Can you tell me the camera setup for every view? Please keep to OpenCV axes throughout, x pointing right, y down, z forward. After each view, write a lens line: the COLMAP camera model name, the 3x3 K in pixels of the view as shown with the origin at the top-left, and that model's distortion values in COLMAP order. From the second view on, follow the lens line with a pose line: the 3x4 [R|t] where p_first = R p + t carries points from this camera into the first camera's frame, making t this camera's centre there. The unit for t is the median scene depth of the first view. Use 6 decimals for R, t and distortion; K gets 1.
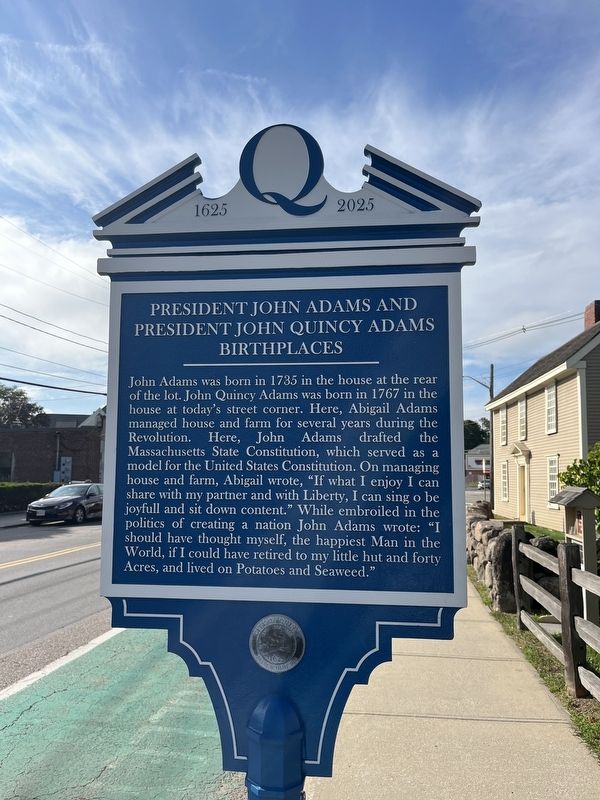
lens RADIAL K [[605.9, 0, 283.2], [0, 605.9, 412.1], [0, 0, 1]] dist [0.029382, -0.022622]
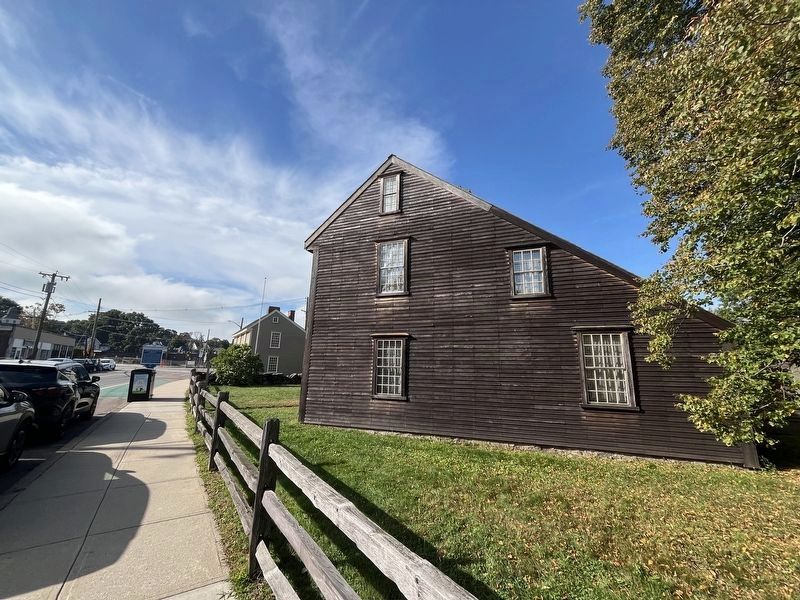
lens RADIAL K [[321.3, 0, 401.4], [0, 321.3, 297.5], [0, 0, 1]] dist [-0.005819, 0.000000]
pose [[0.755812, 0.146756, 0.638131, -0.067143], [-0.084259, 0.988256, -0.127478, -0.101899], [-0.649345, 0.042581, 0.759301, -1.019714]]
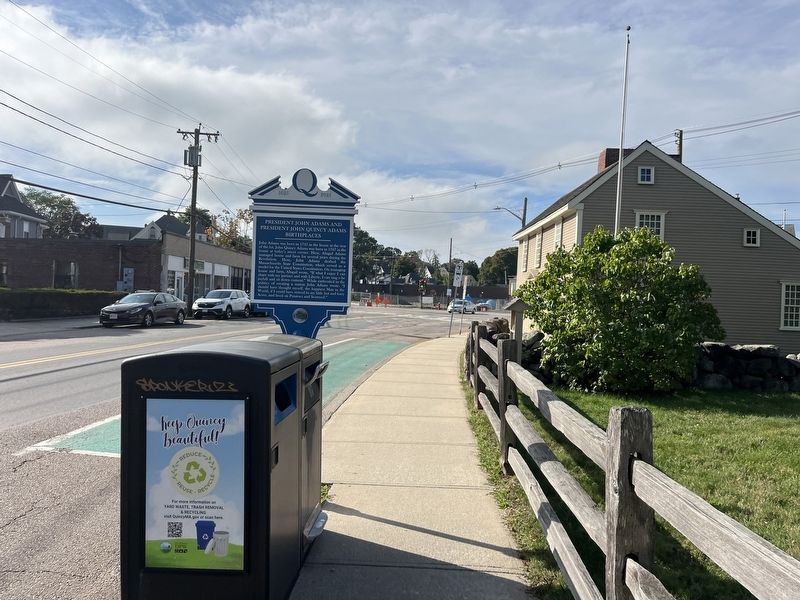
lens RADIAL K [[605.9, 0, 399.7], [0, 605.9, 306.0], [0, 0, 1]] dist [0.029382, -0.022622]
pose [[0.994284, 0.028377, 0.102932, 0.013593], [-0.040538, 0.992181, 0.118043, -0.009095], [-0.098777, -0.121541, 0.987659, -0.173964]]
